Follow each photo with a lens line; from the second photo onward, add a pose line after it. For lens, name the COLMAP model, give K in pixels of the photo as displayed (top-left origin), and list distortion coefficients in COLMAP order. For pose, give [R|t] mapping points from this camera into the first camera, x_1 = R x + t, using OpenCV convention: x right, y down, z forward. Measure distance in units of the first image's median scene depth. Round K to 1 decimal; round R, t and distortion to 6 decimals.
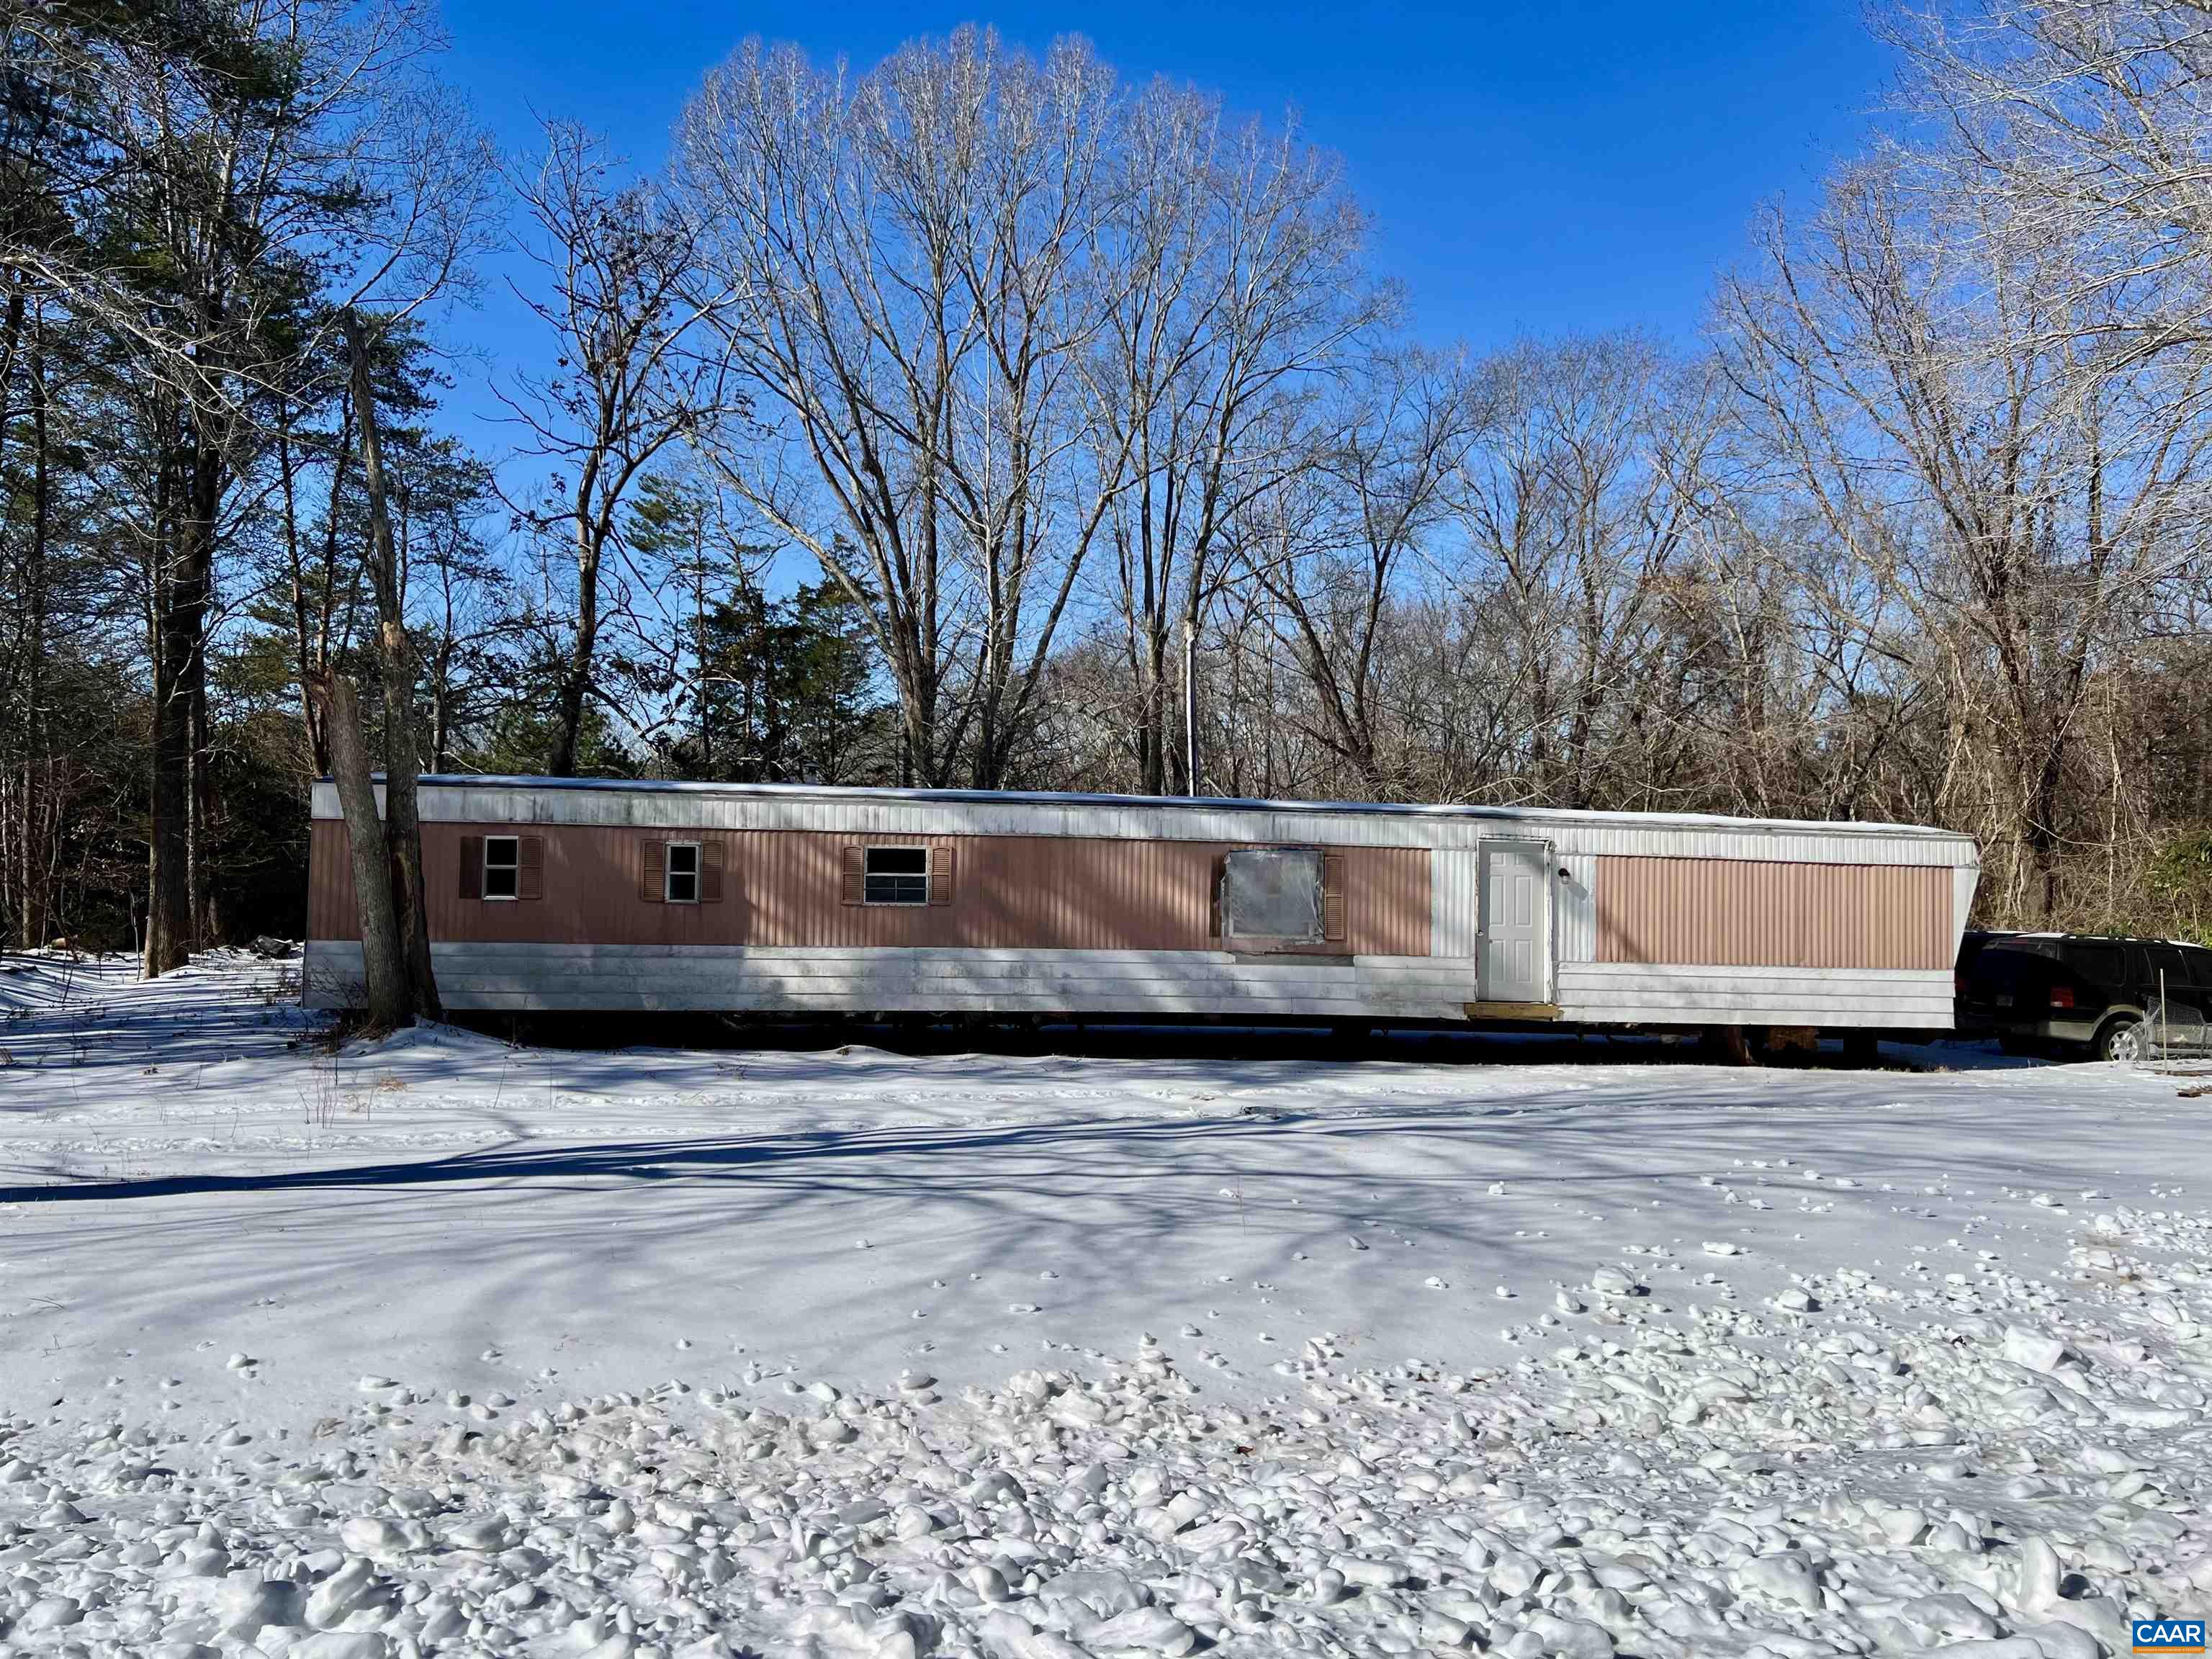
lens RADIAL K [[1703.8, 0, 1106.0], [0, 1703.8, 829.5], [0, 0, 1]] dist [0.015234, -0.000701]
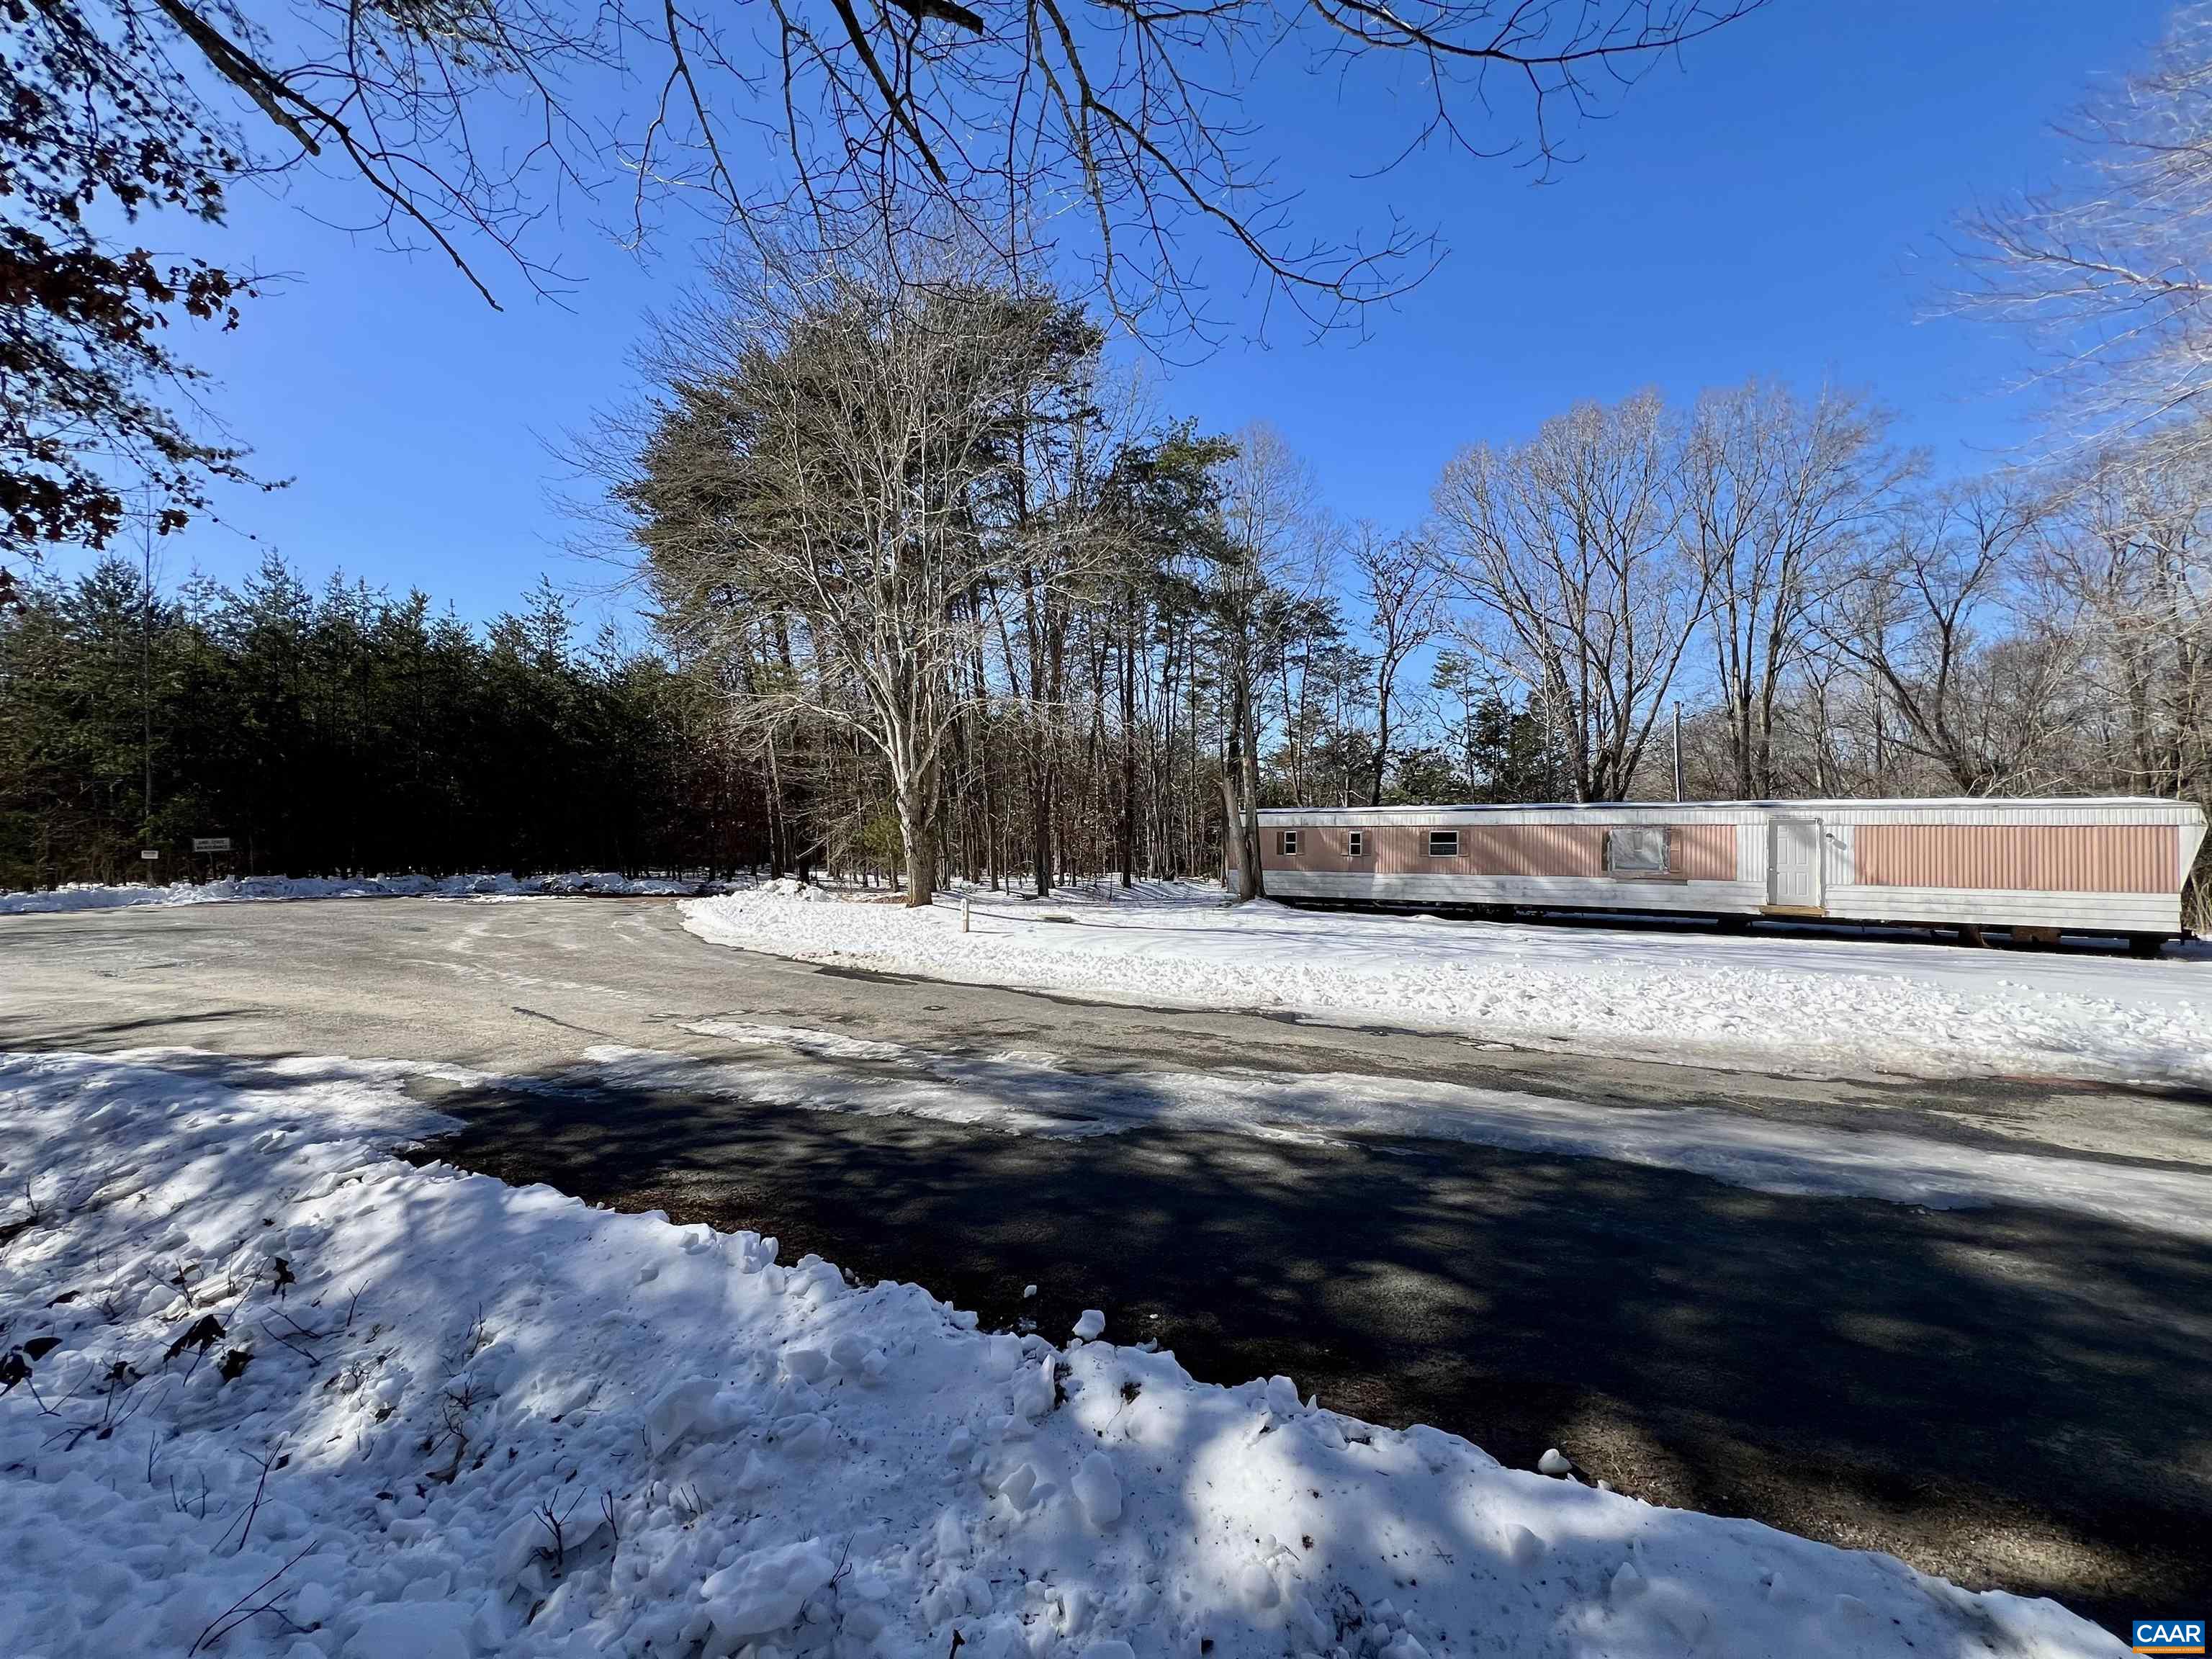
lens RADIAL K [[887.3, 0, 1106.0], [0, 887.3, 829.5], [0, 0, 1]] dist [-0.000632, -0.000038]
pose [[0.758678, -0.027093, -0.650902, 0.294402], [0.033571, 0.999433, -0.002470, -0.004564], [0.650600, -0.019978, 0.759158, -0.214323]]
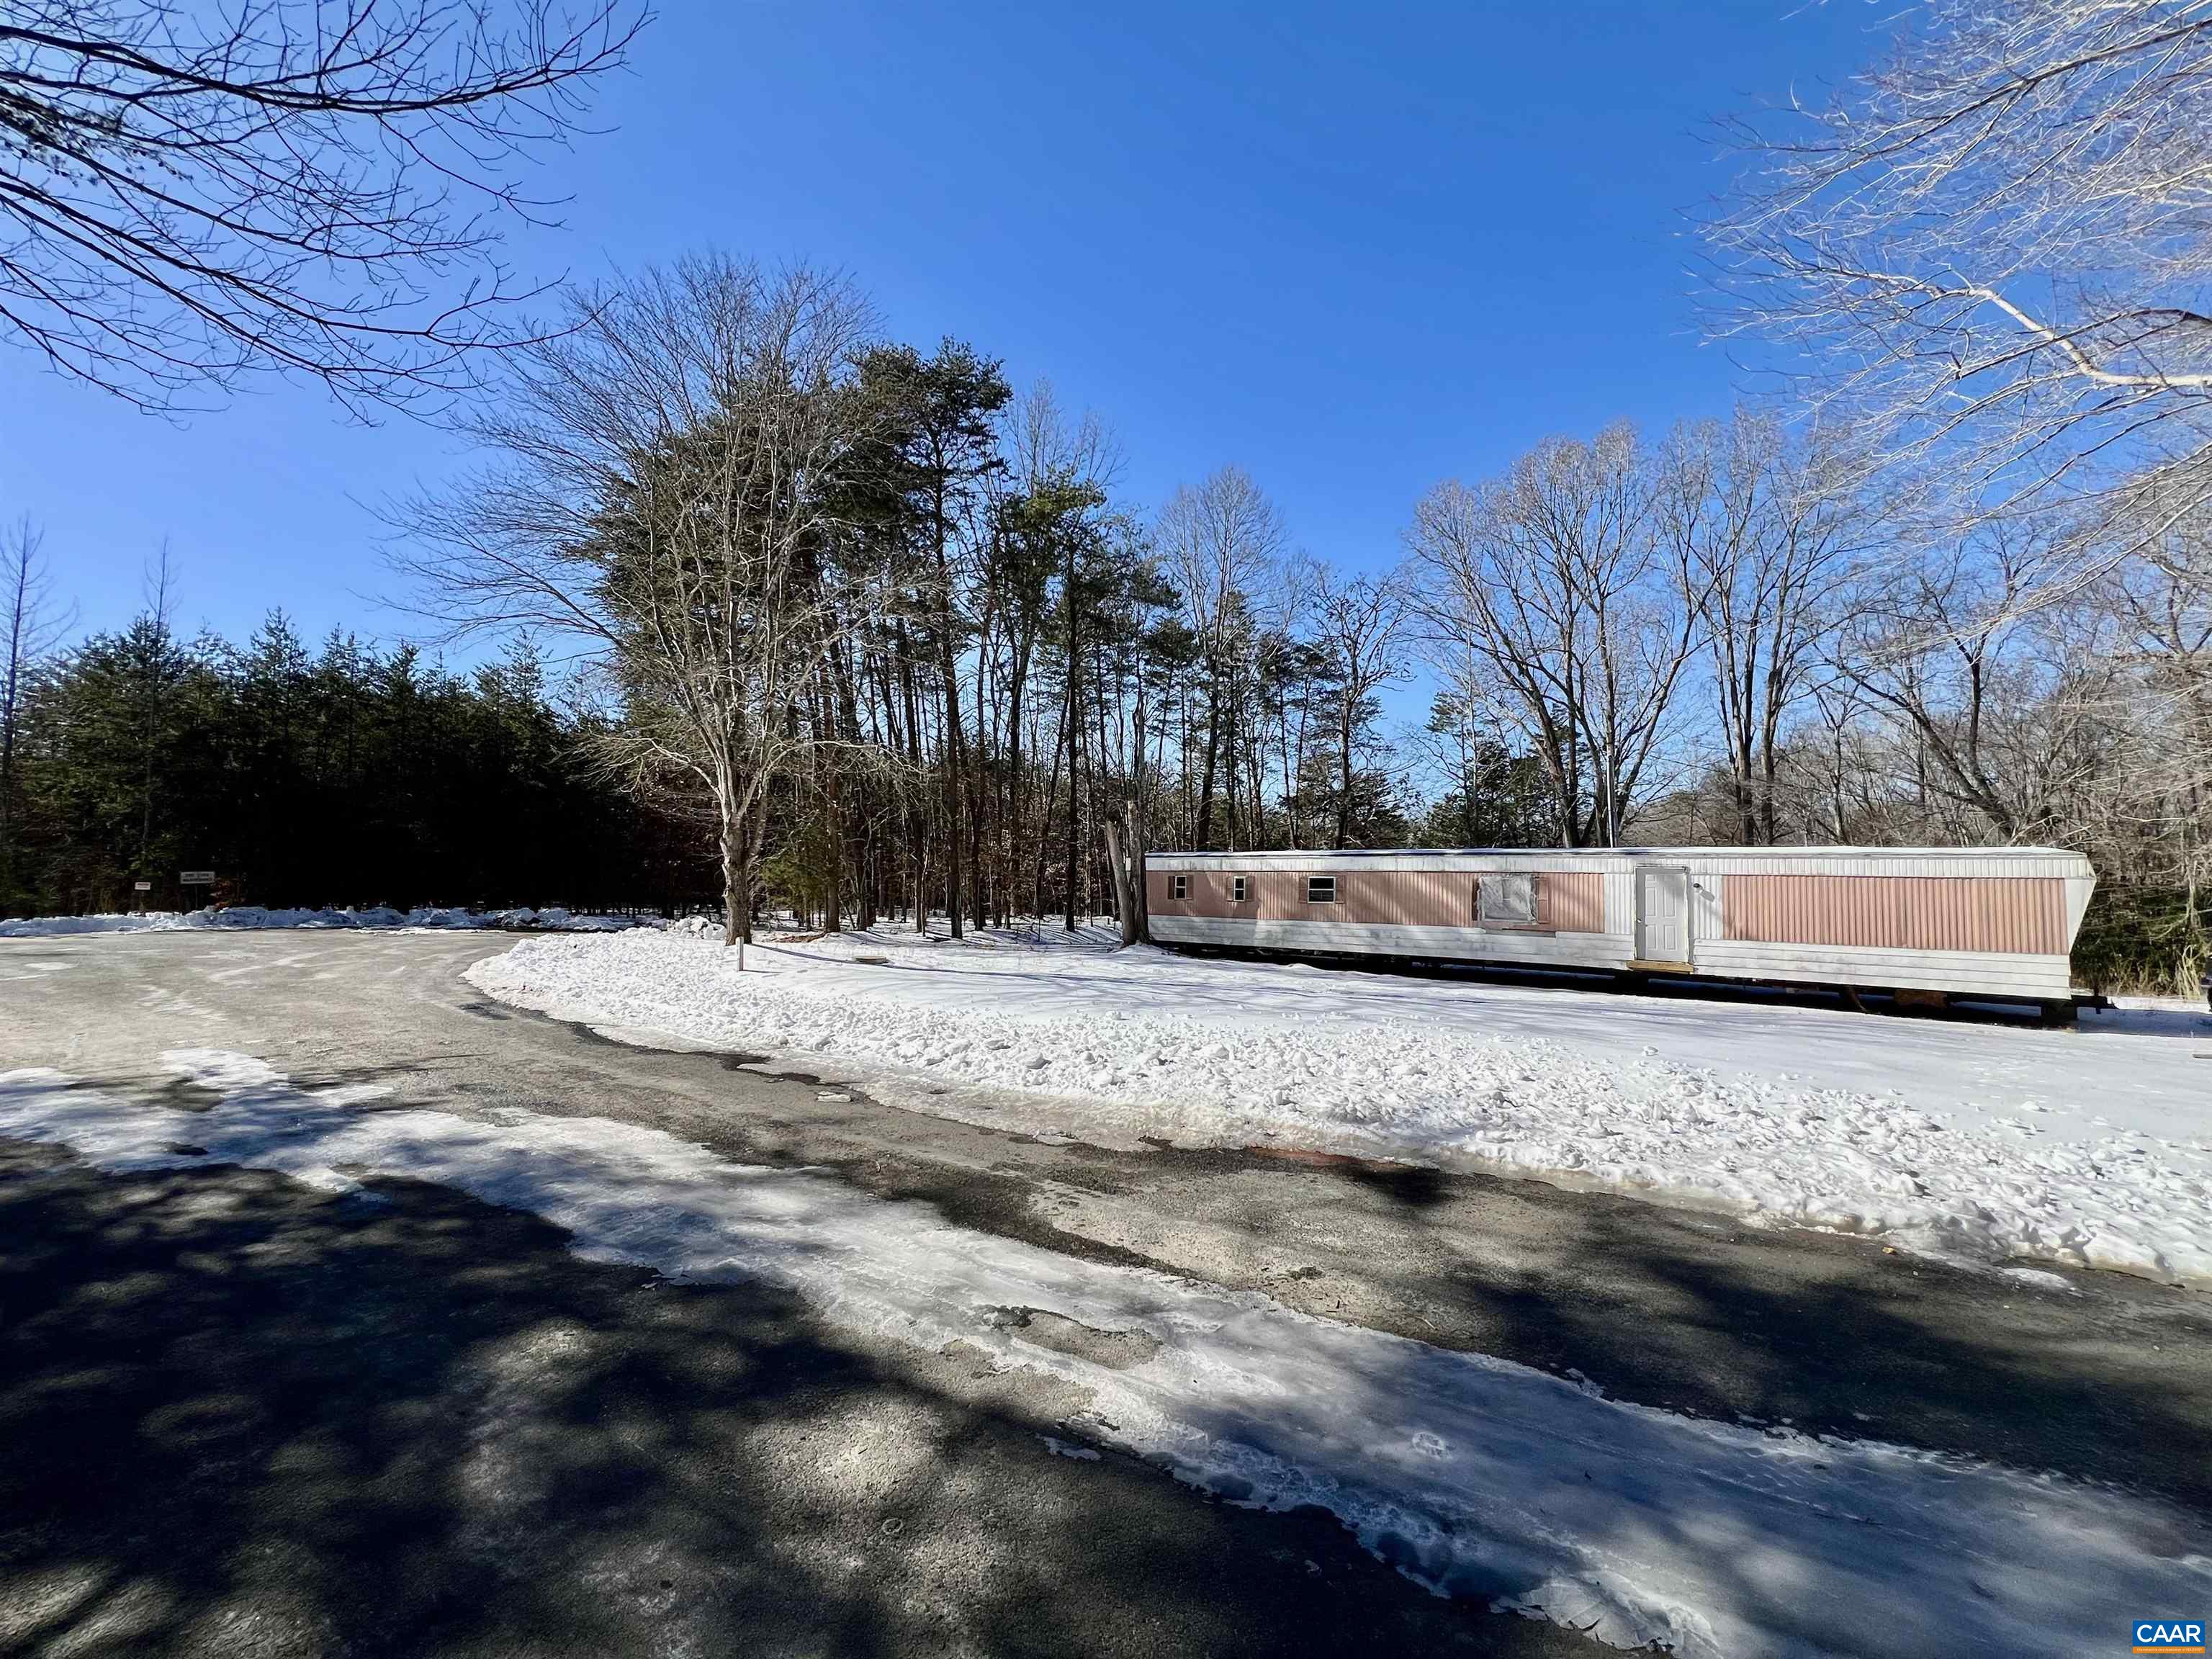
lens RADIAL K [[887.3, 0, 1106.0], [0, 887.3, 829.5], [0, 0, 1]] dist [-0.000632, -0.000038]
pose [[0.697919, -0.054976, -0.714064, 0.482067], [0.022971, 0.998255, -0.054404, 0.004171], [0.715809, 0.021566, 0.697963, -0.028220]]
